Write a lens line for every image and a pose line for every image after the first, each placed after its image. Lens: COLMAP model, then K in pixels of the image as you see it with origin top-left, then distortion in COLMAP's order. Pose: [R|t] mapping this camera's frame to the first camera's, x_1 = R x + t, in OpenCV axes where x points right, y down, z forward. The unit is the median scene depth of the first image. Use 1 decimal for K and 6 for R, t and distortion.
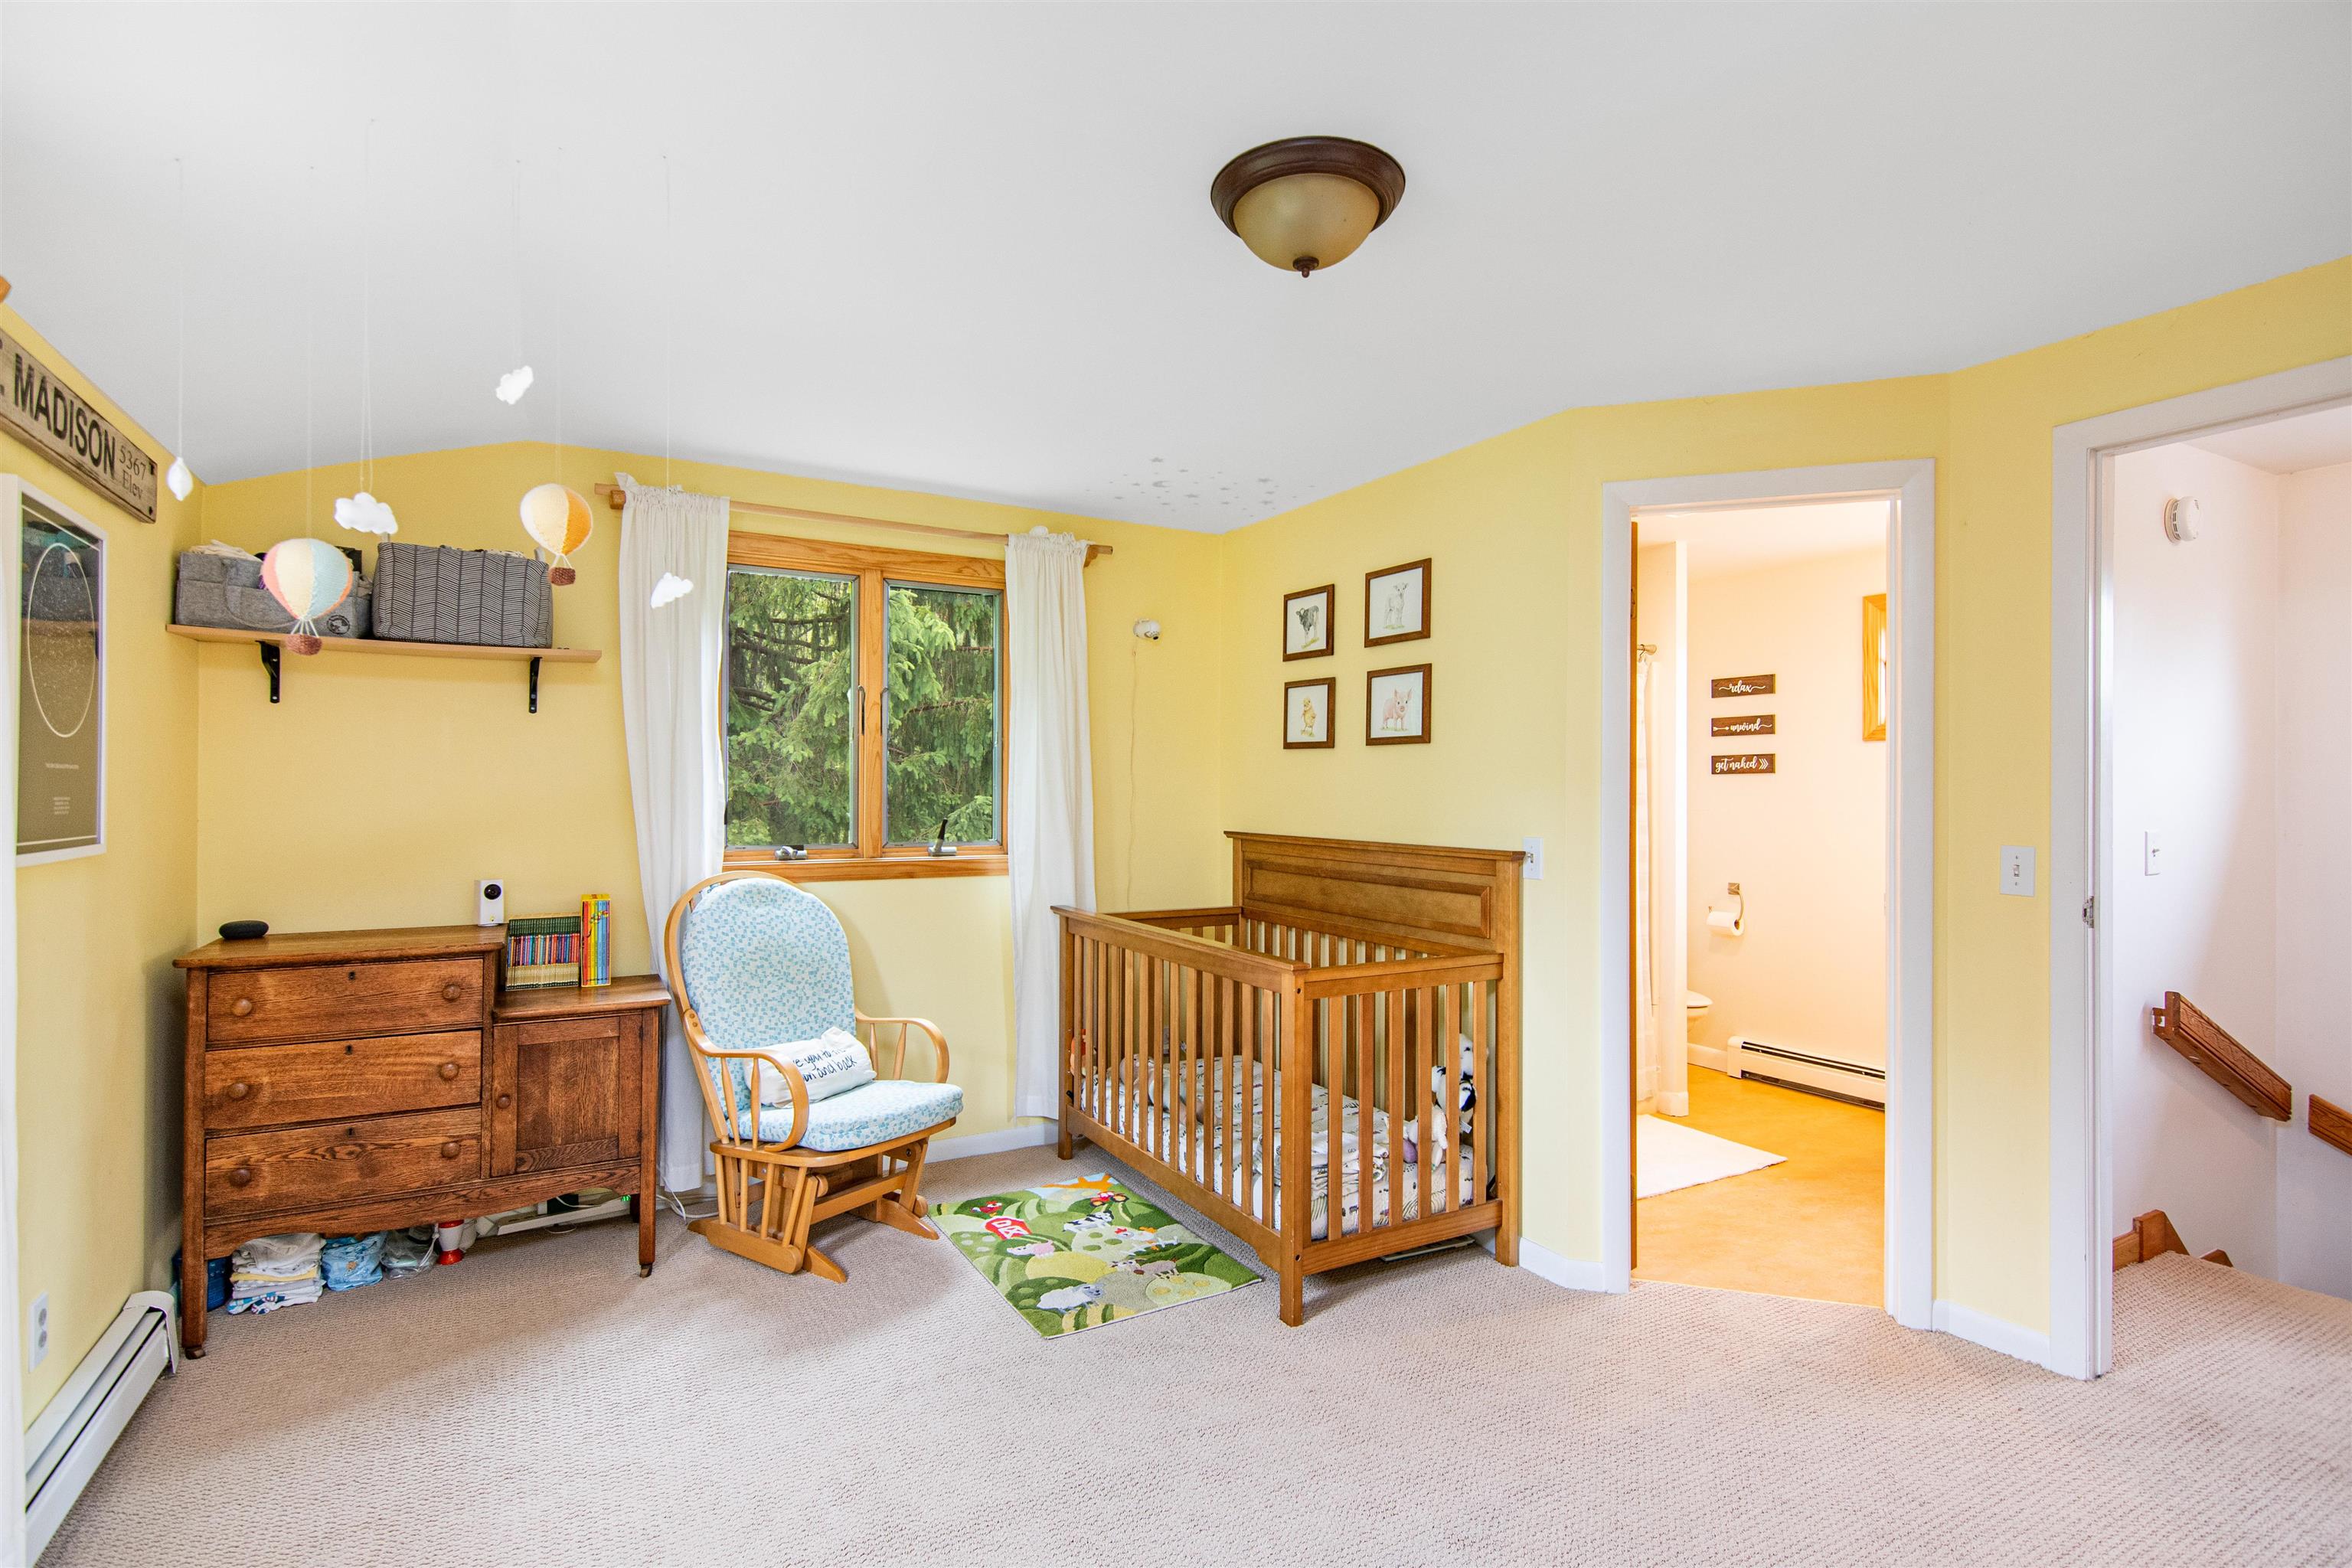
lens RADIAL K [[1175.5, 0, 1170.8], [0, 1175.5, 782.8], [0, 0, 1]] dist [0.014105, -0.001815]
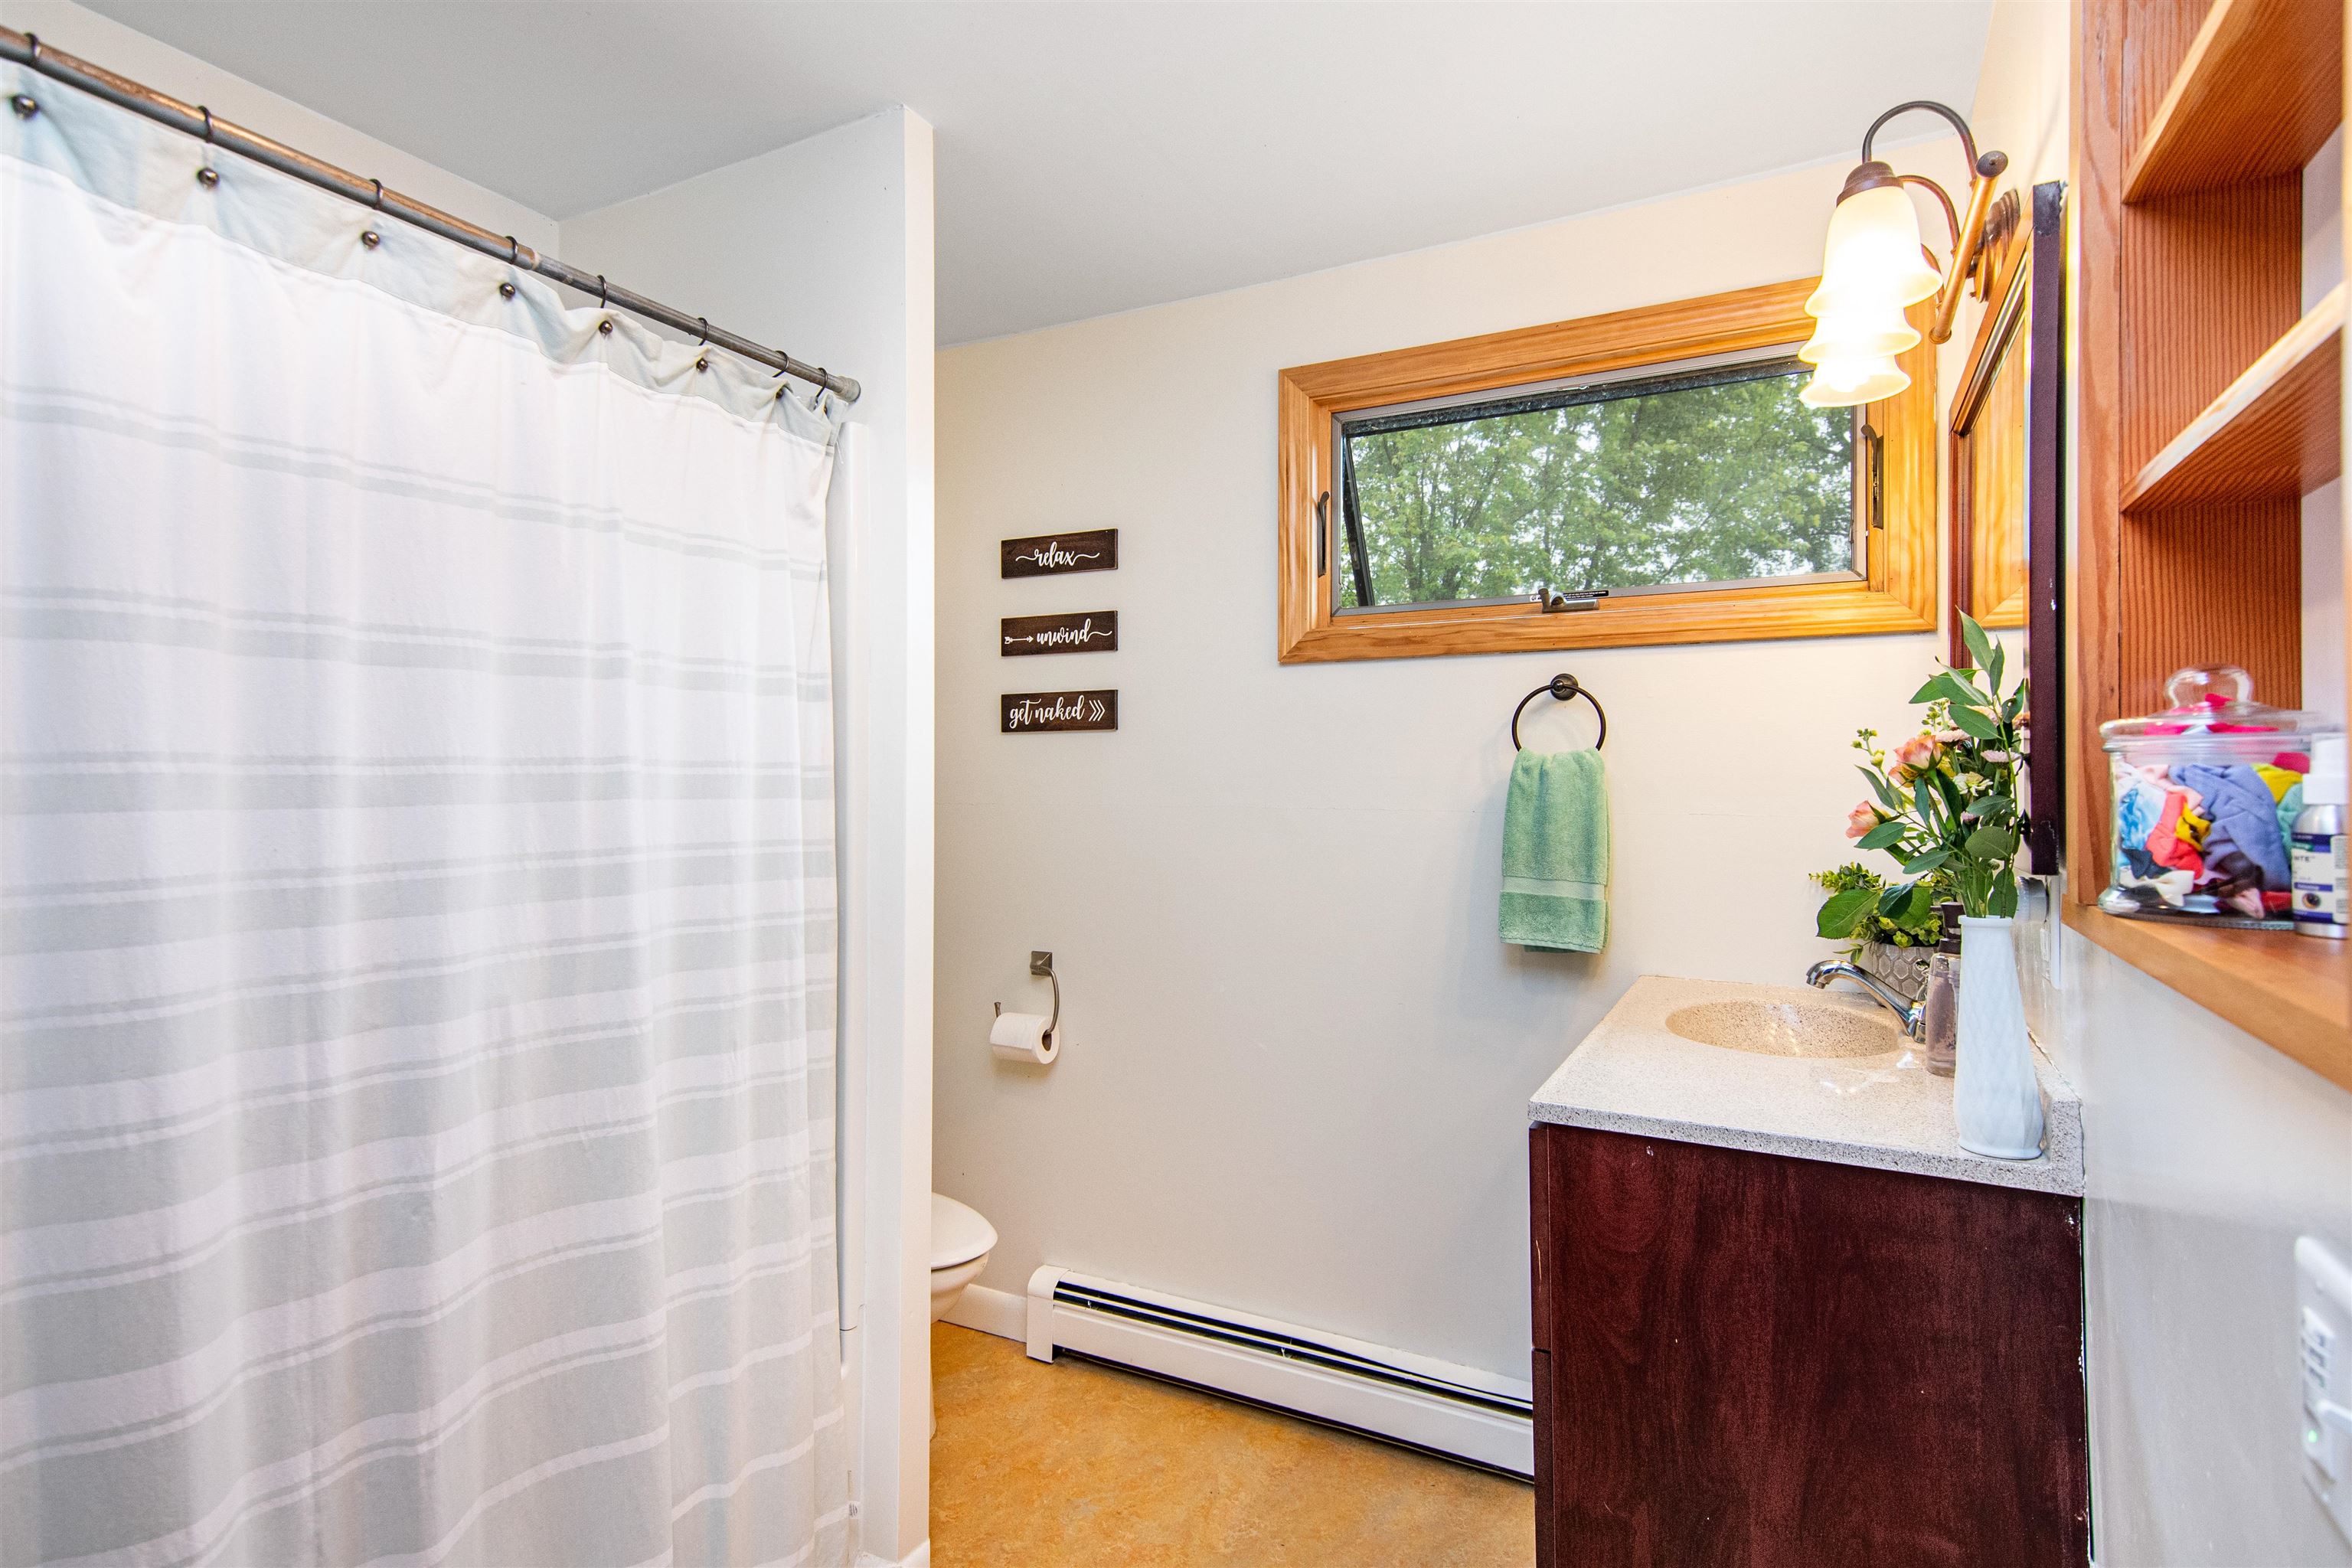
lens RADIAL K [[1203.9, 0, 1172.7], [0, 1203.9, 784.4], [0, 0, 1]] dist [0.001569, 0.000058]
pose [[0.850543, -0.000609, 0.525905, 0.261257], [-0.003501, 0.999971, 0.006820, 0.011140], [-0.525894, -0.007642, 0.850516, 0.547593]]
